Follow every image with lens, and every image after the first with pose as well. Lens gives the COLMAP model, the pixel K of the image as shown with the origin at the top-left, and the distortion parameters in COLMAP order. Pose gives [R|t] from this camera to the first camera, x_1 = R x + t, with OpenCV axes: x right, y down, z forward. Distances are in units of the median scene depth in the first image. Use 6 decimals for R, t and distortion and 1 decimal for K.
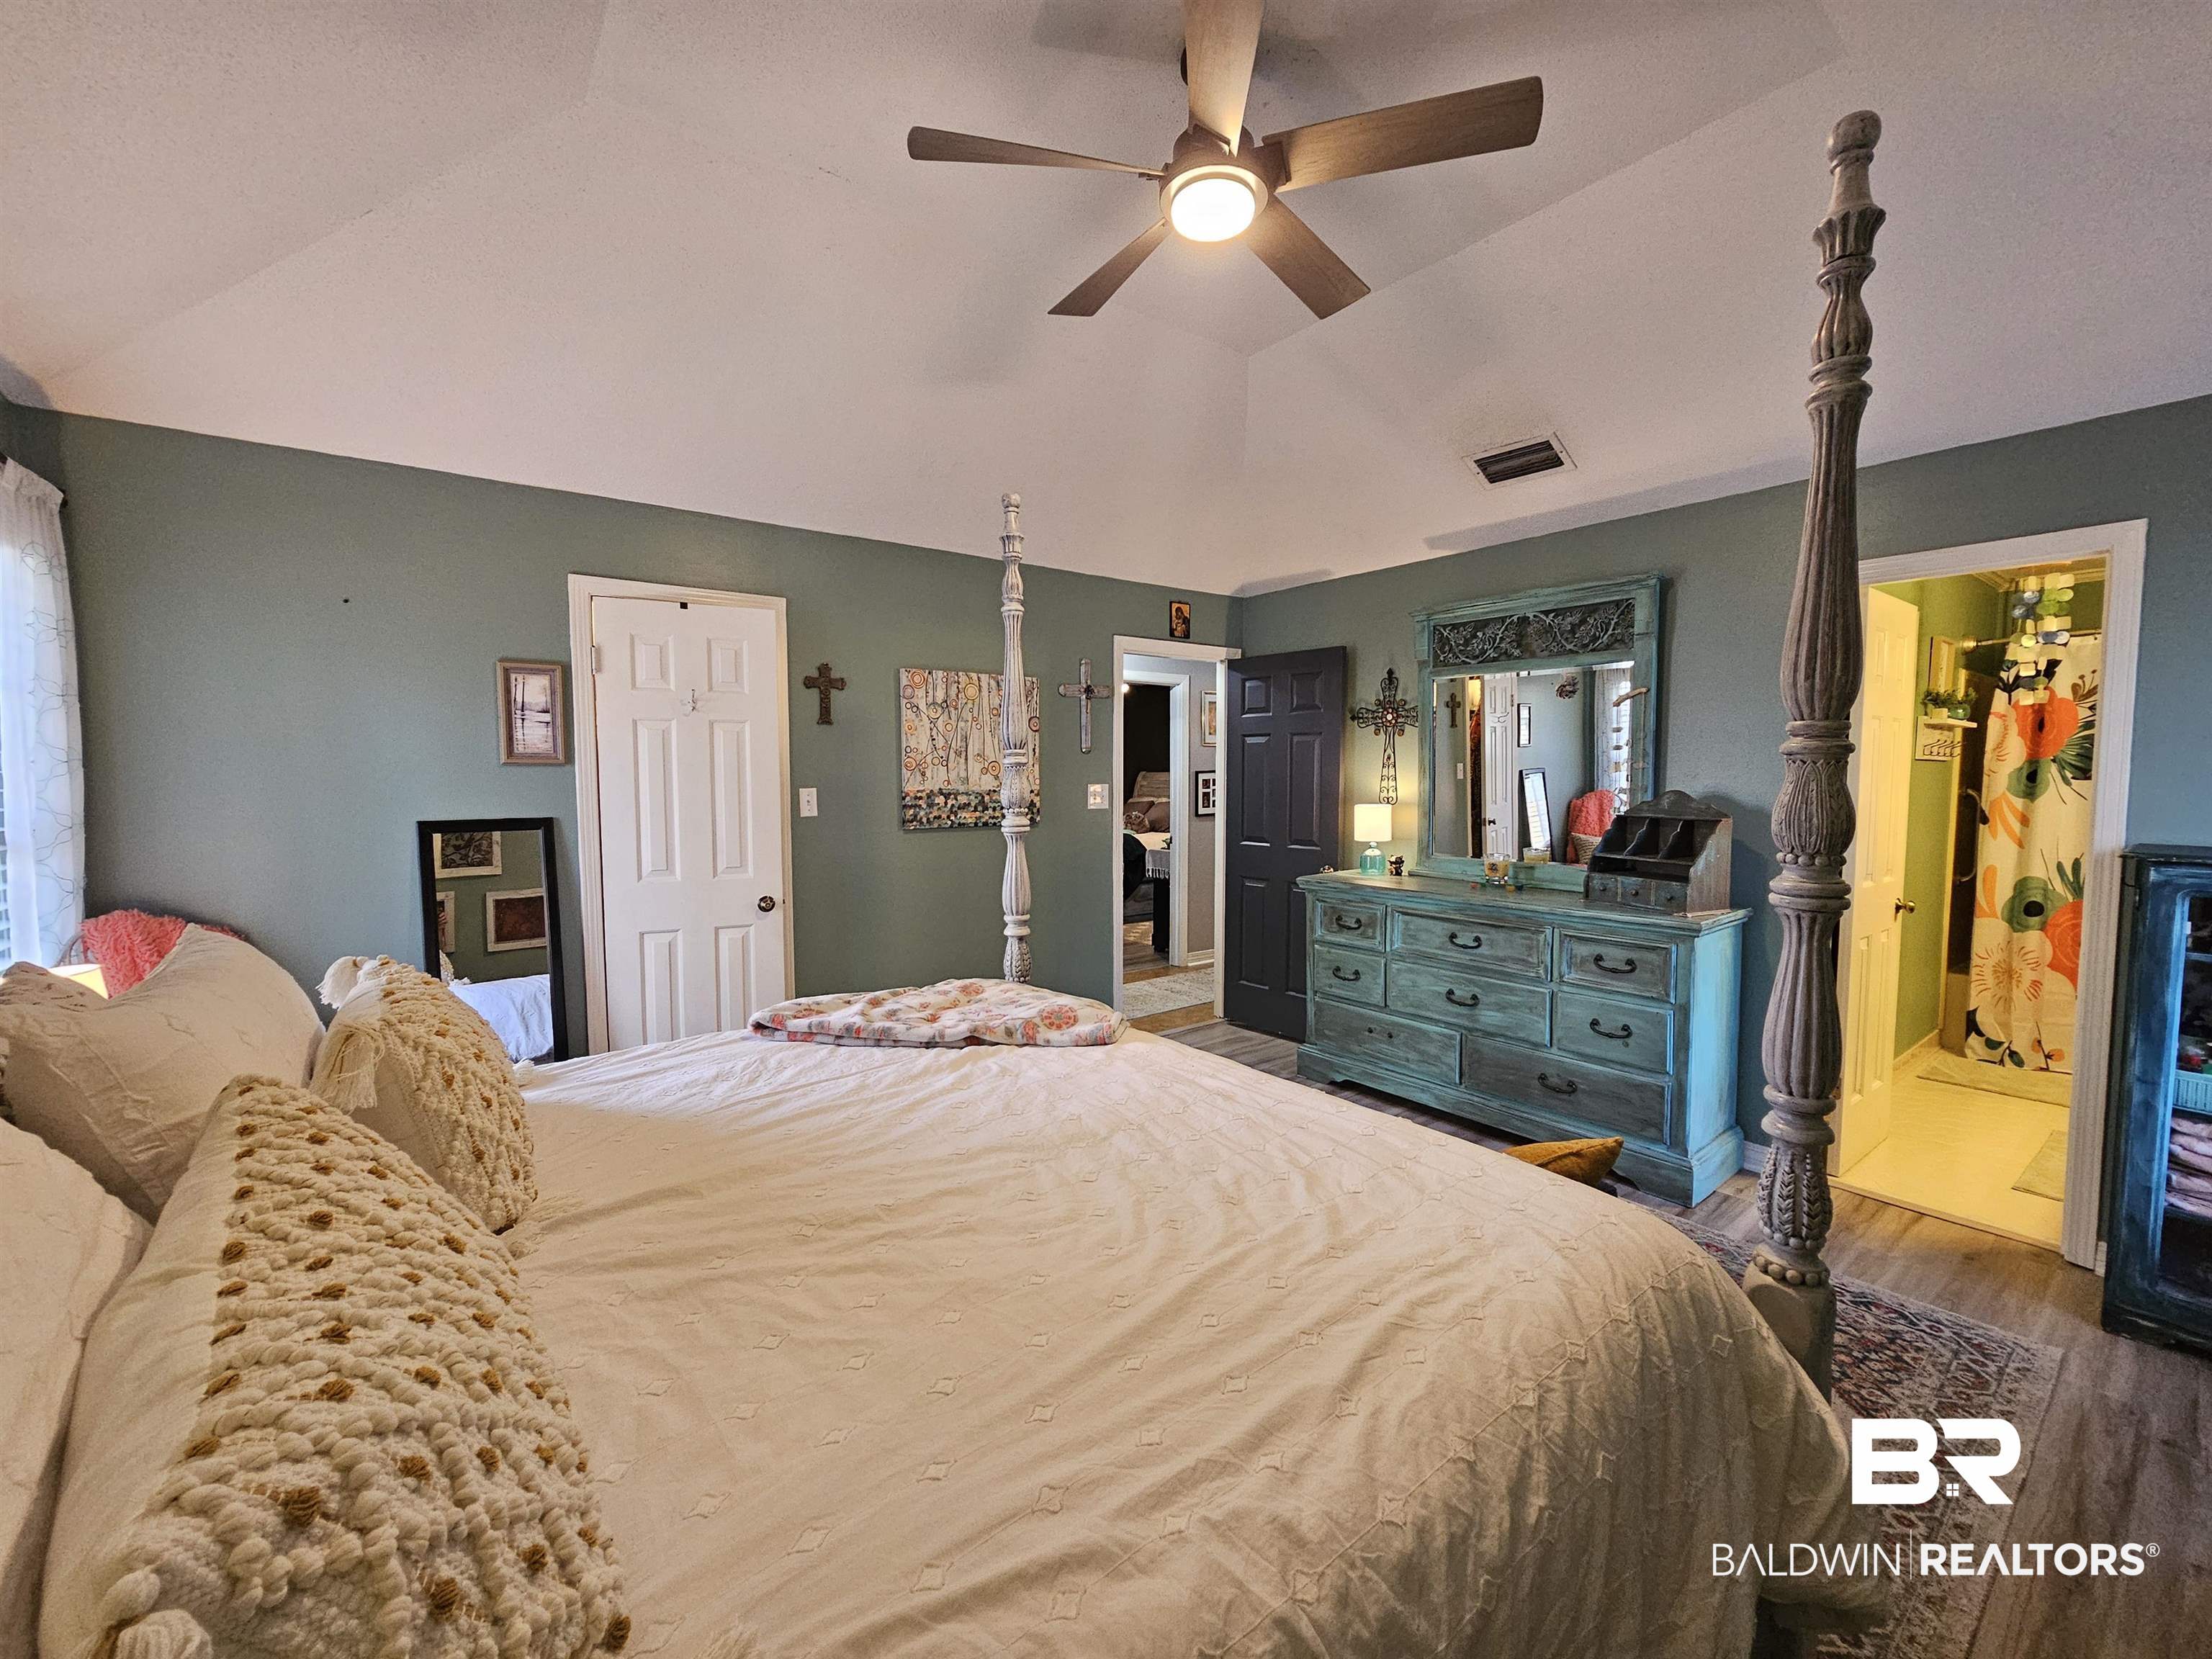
lens RADIAL K [[904.8, 0, 1109.1], [0, 904.8, 835.5], [0, 0, 1]] dist [-0.005338, 0.001672]
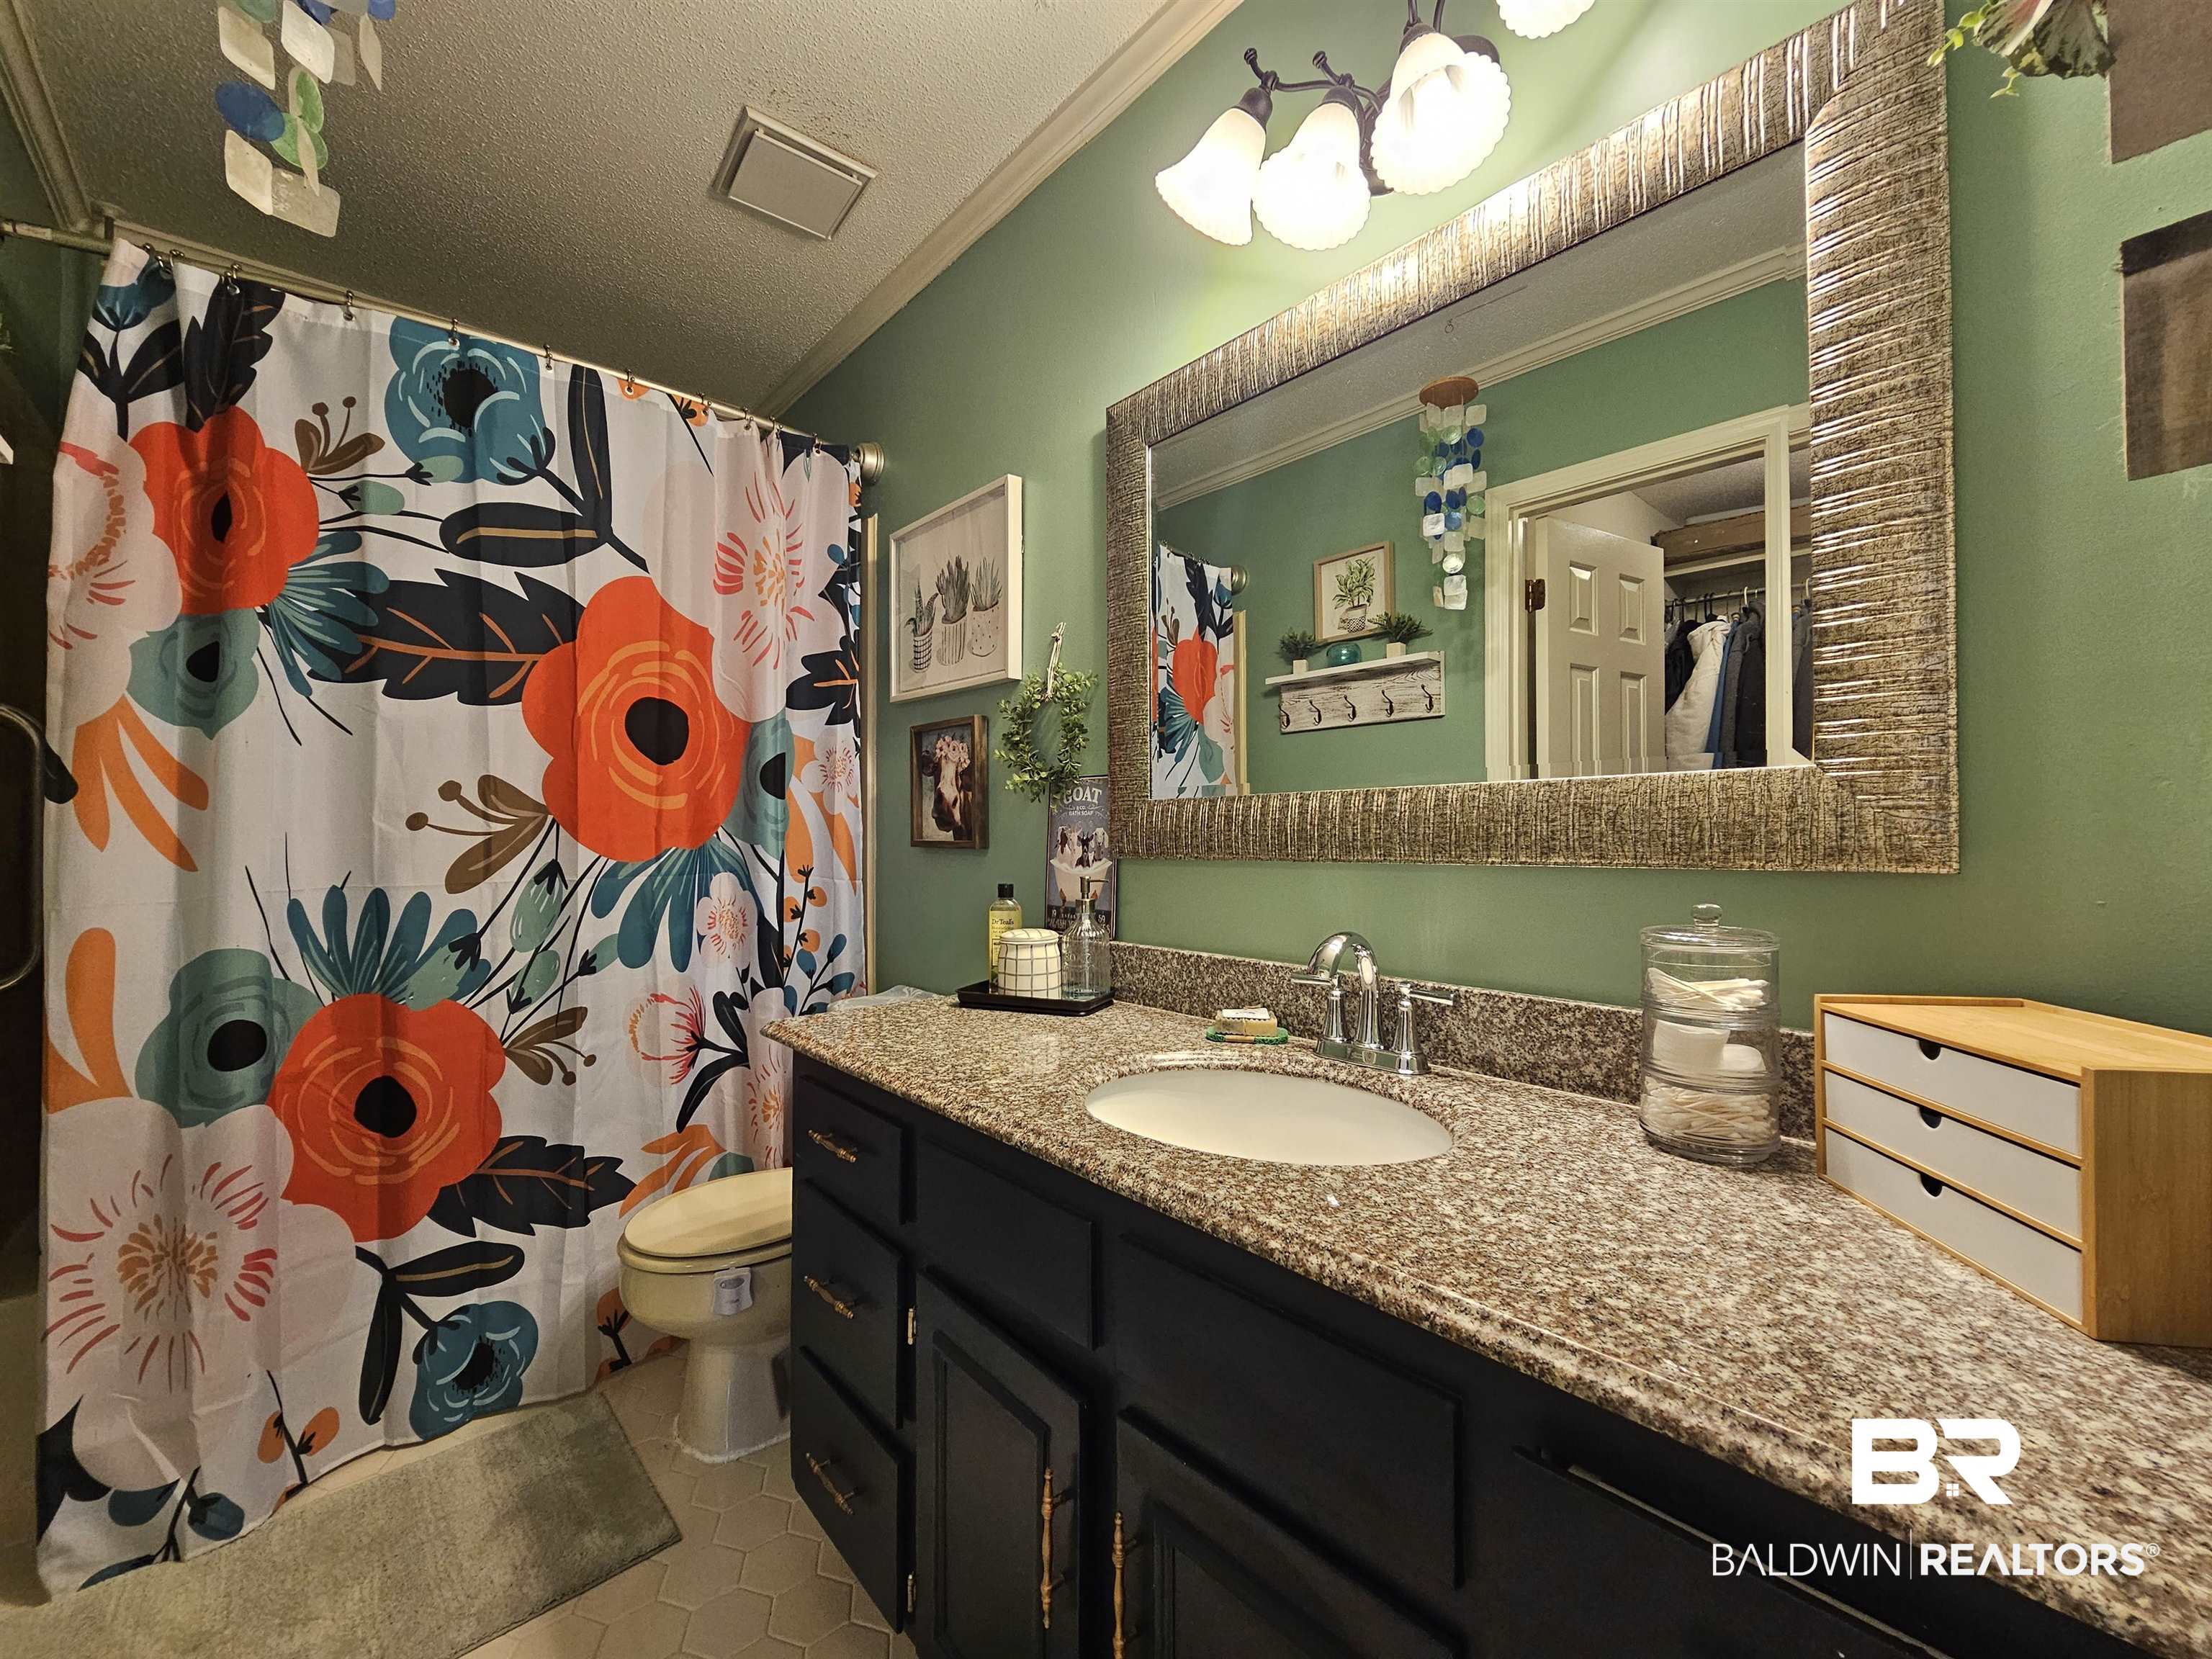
lens RADIAL K [[904.8, 0, 1110.5], [0, 904.8, 823.3], [0, 0, 1]] dist [-0.005338, 0.001672]
pose [[-0.064405, 0.004428, 0.997914, 0.654489], [0.063833, 0.997961, -0.000308, 0.018960], [-0.995880, 0.063680, -0.064556, 0.678115]]
